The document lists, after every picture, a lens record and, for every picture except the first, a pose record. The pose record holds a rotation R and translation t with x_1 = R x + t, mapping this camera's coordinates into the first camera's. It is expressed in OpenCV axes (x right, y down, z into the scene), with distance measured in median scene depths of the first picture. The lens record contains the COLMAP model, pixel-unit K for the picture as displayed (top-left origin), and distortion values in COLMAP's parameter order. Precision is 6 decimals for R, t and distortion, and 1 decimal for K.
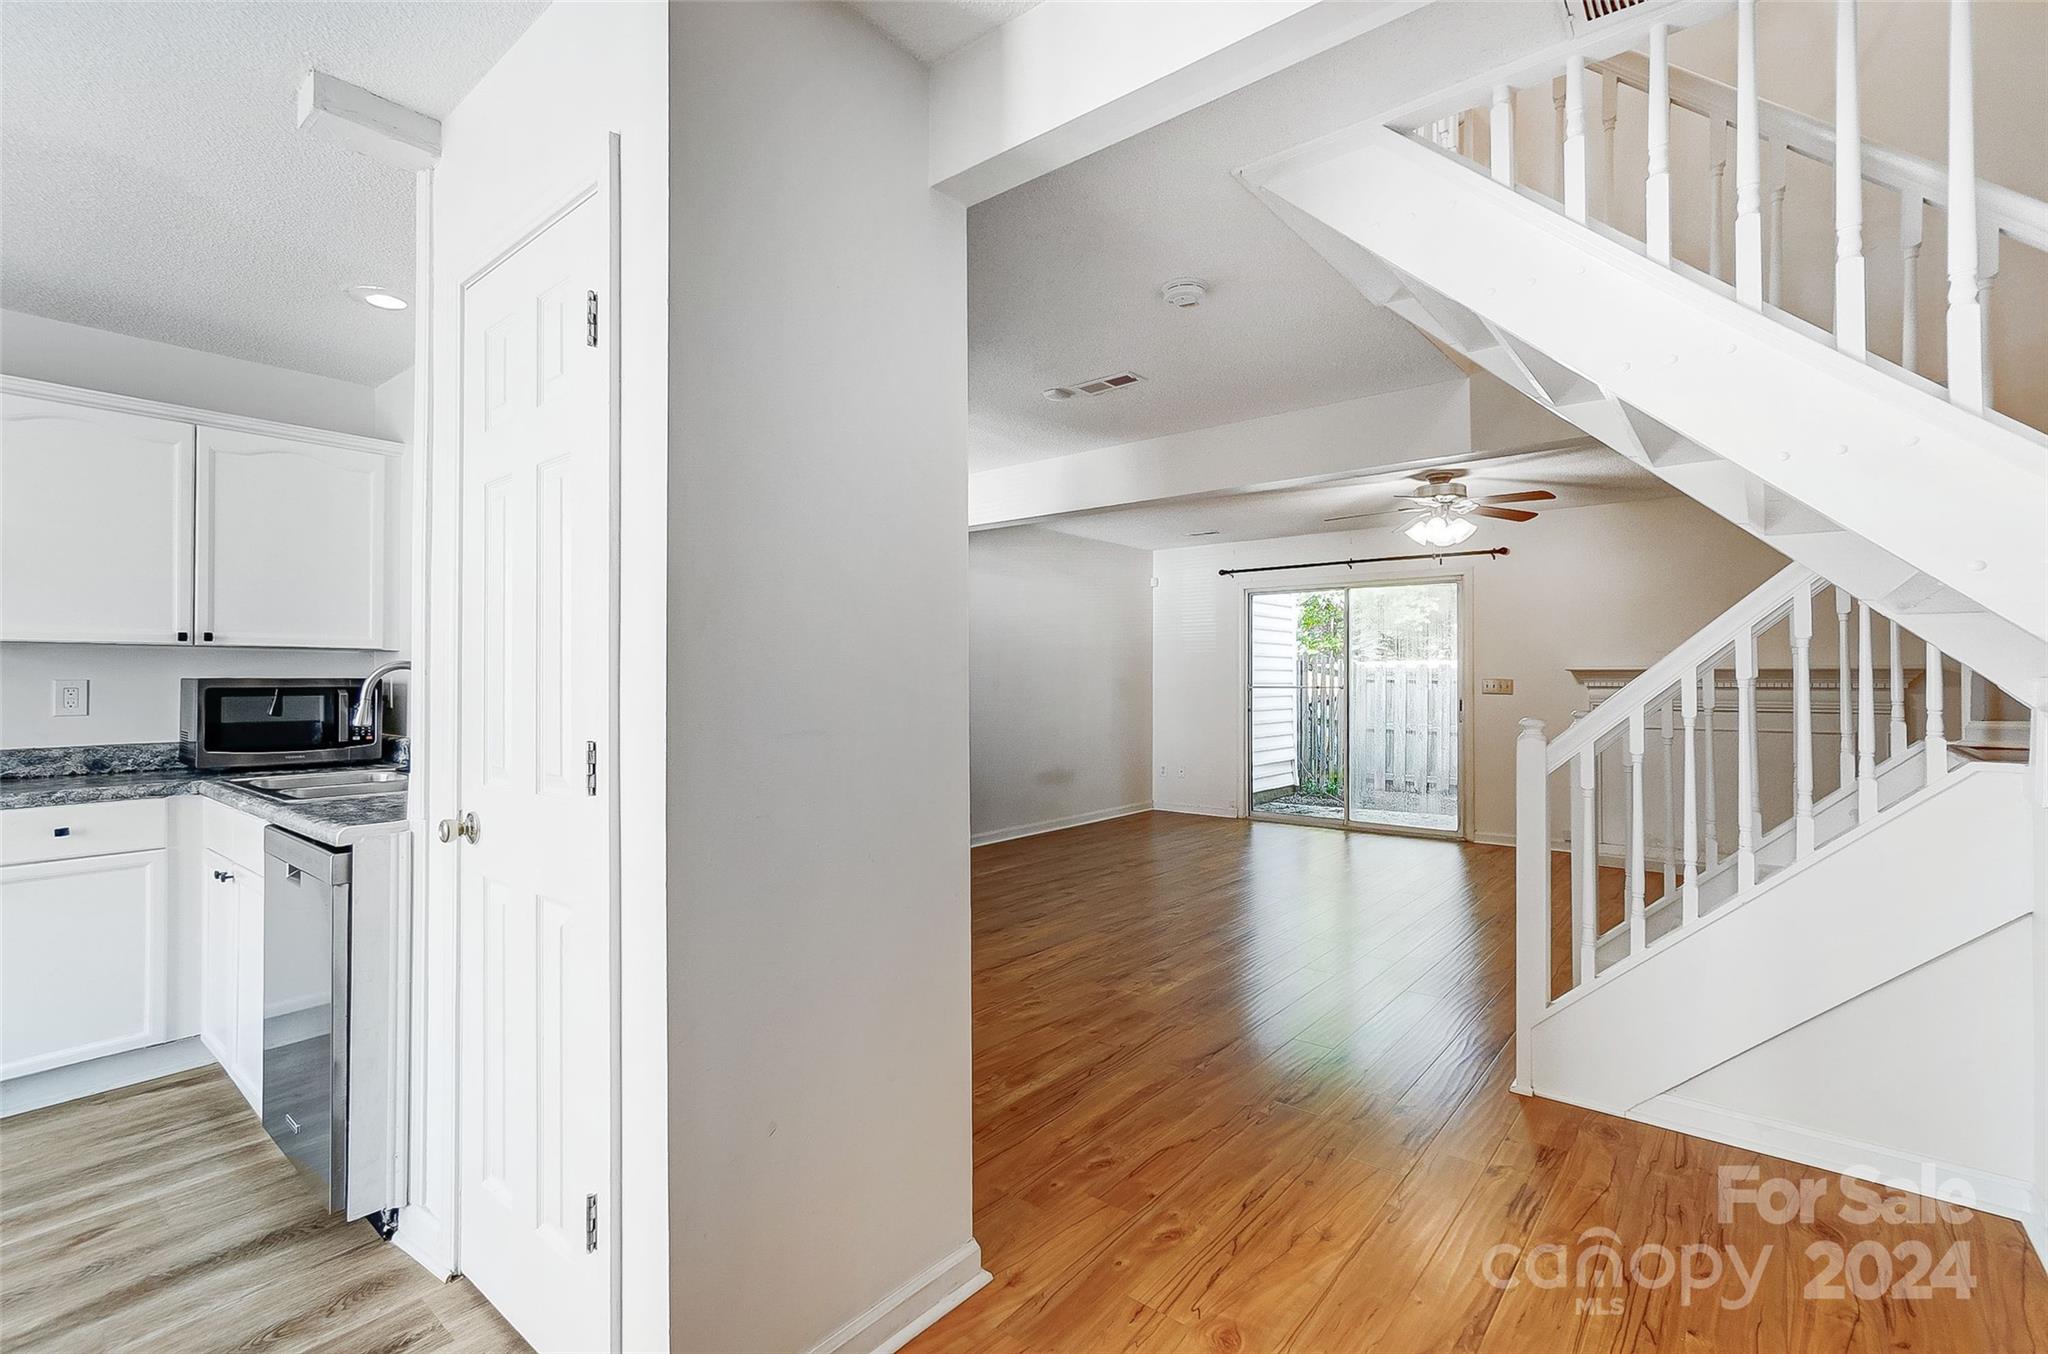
lens RADIAL K [[928.6, 0, 1024.7], [0, 928.6, 666.3], [0, 0, 1]] dist [-0.002120, 0.009052]
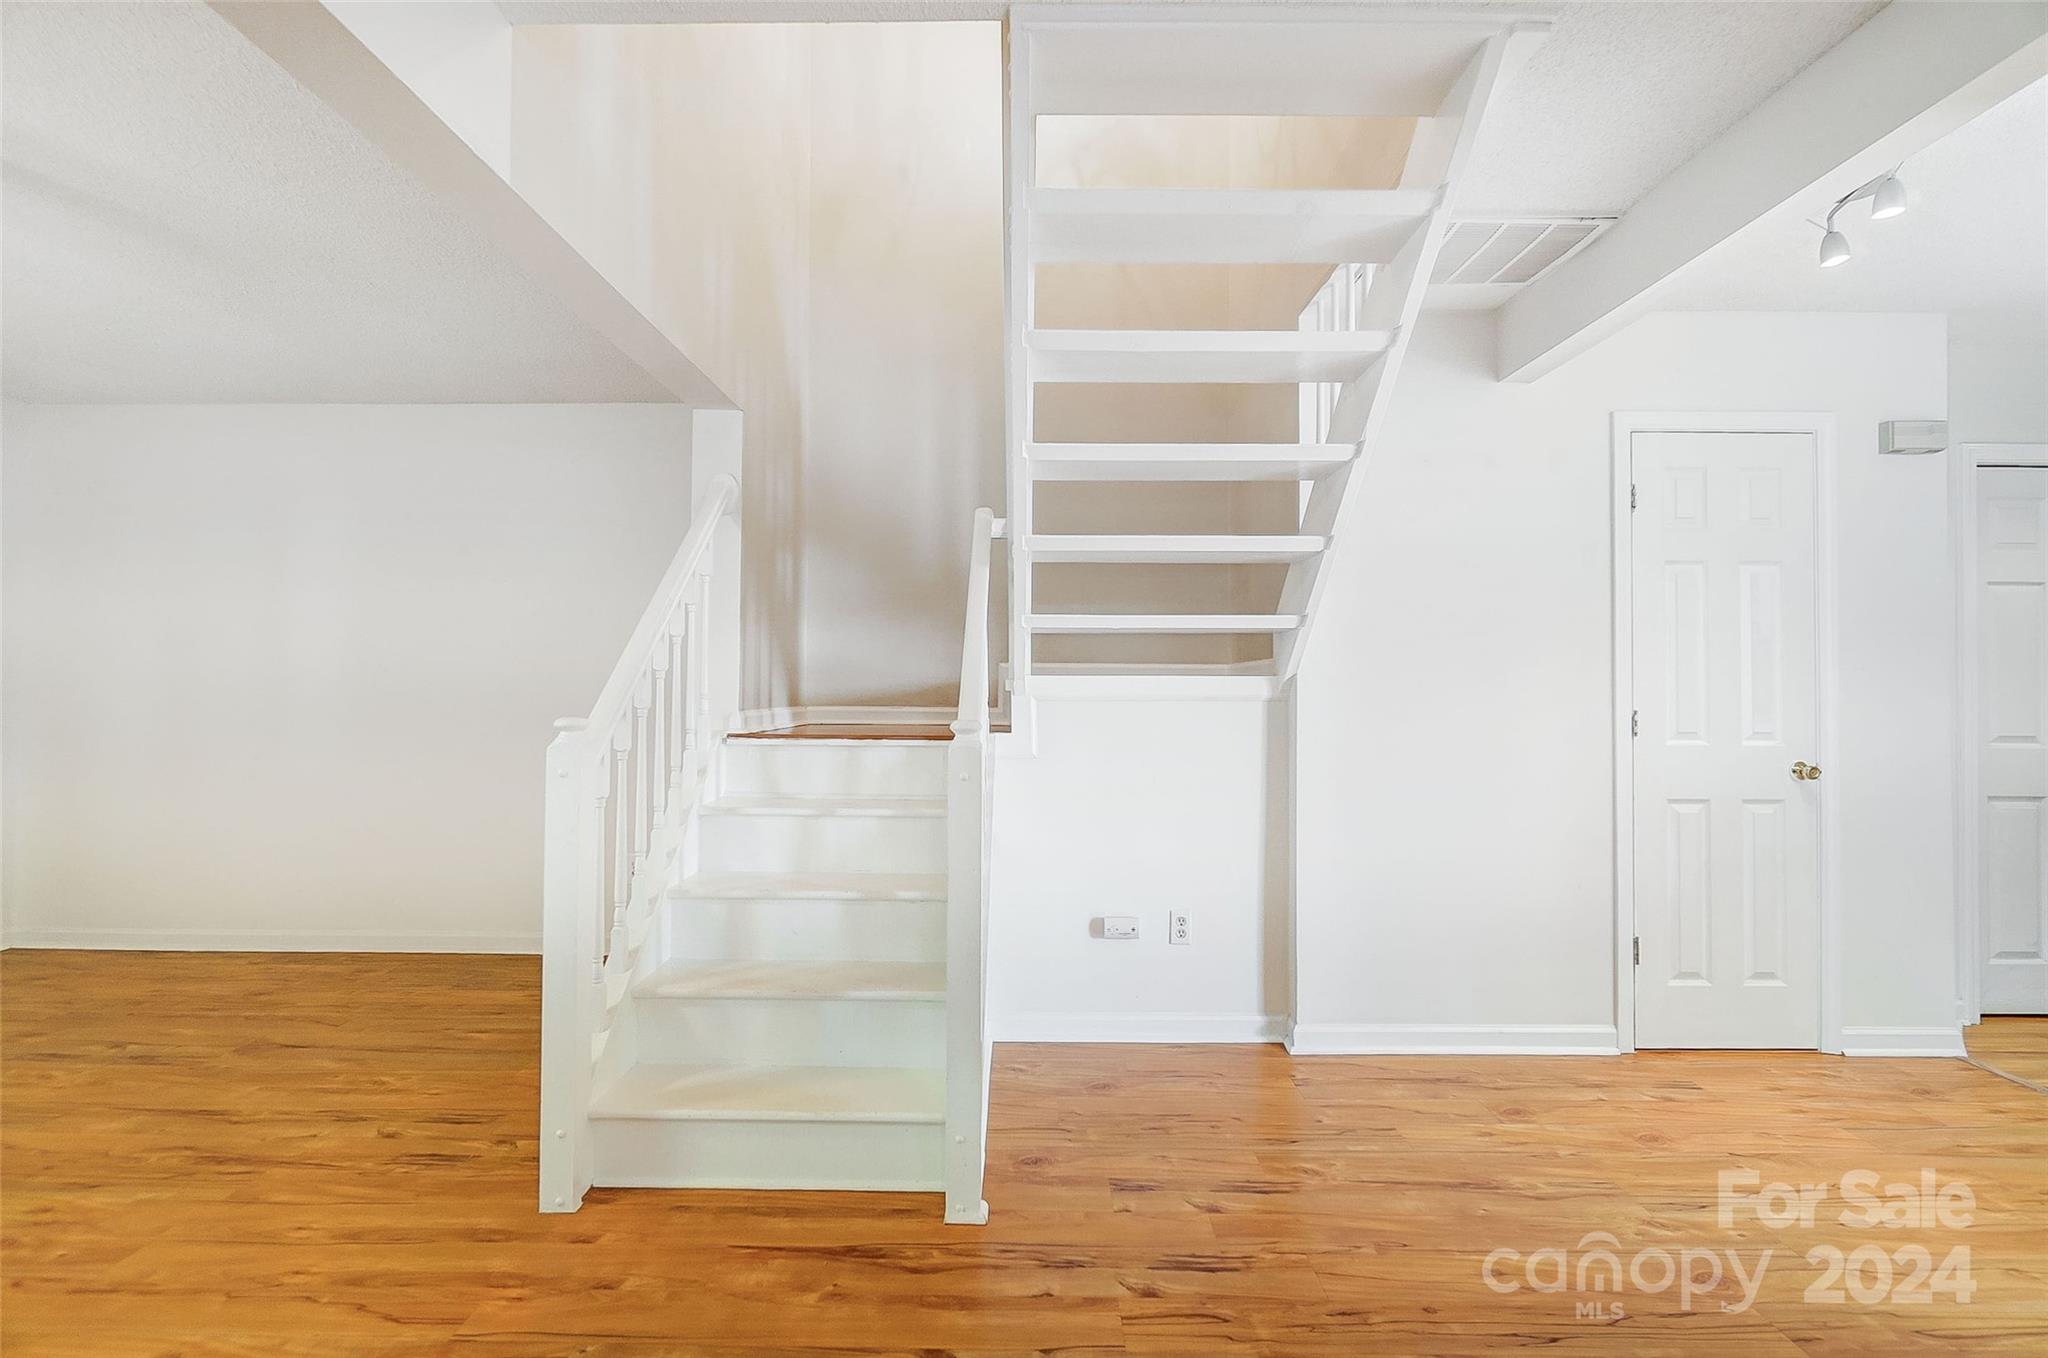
lens RADIAL K [[890.4, 0, 1021.0], [0, 890.4, 682.9], [0, 0, 1]] dist [-0.001168, -0.000867]
pose [[-0.628879, 0.008074, 0.777461, -0.023811], [-0.014349, 0.999655, -0.021988, 0.018461], [-0.777371, -0.024983, -0.628546, 0.655619]]
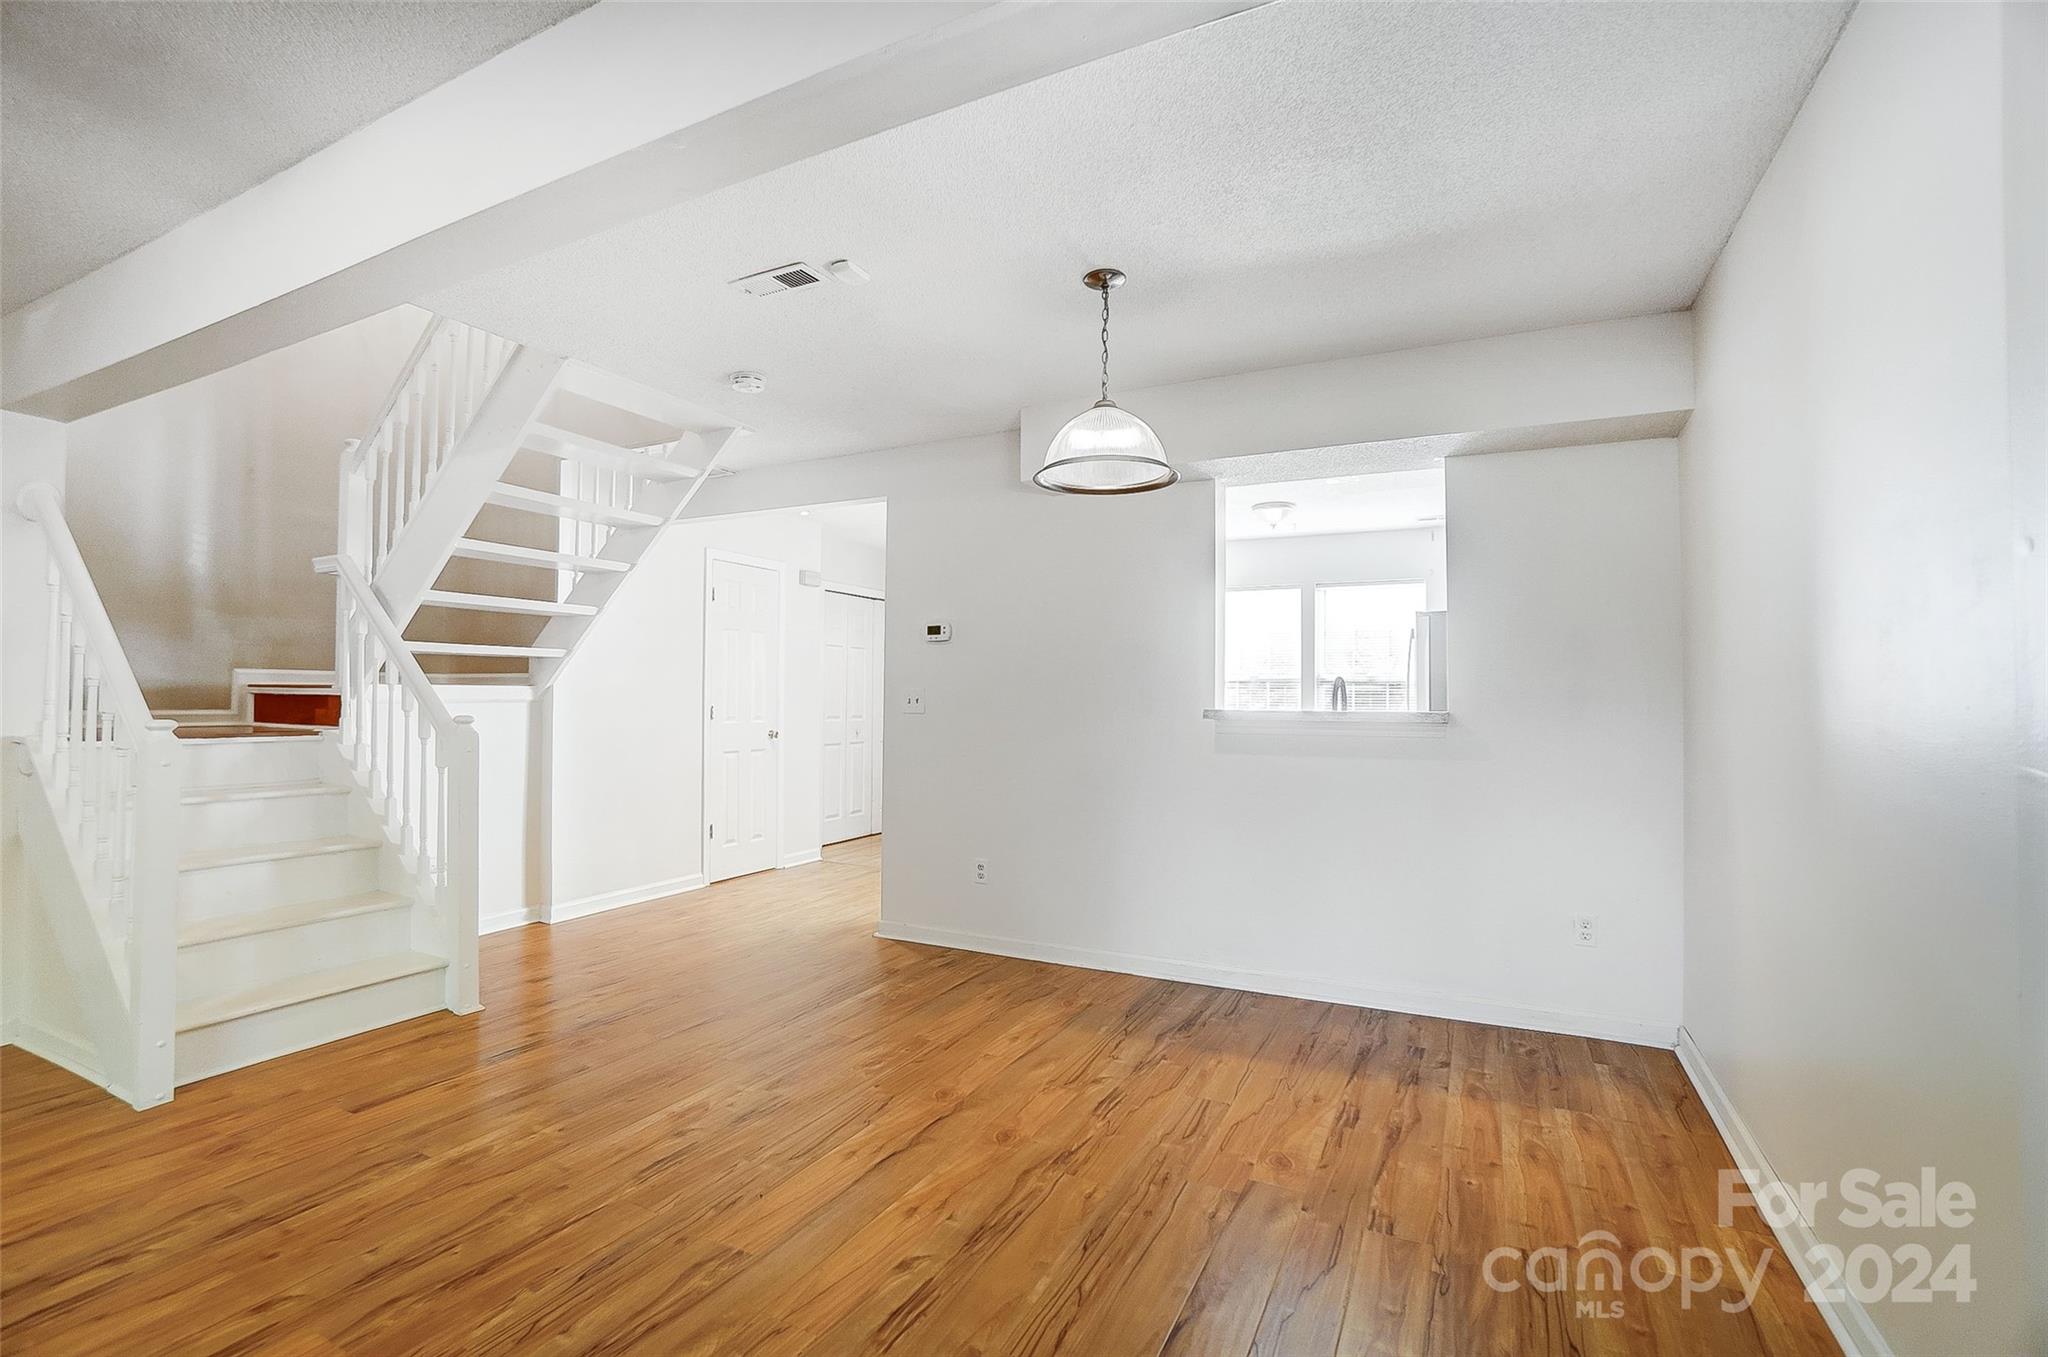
lens RADIAL K [[912.3, 0, 1018.3], [0, 912.3, 680.5], [0, 0, 1]] dist [-0.062084, 0.023491]
pose [[-0.976604, -0.008873, -0.214862, 0.034418], [-0.002178, 0.999505, -0.031375, 0.020609], [0.215034, -0.030173, -0.976140, 1.074822]]
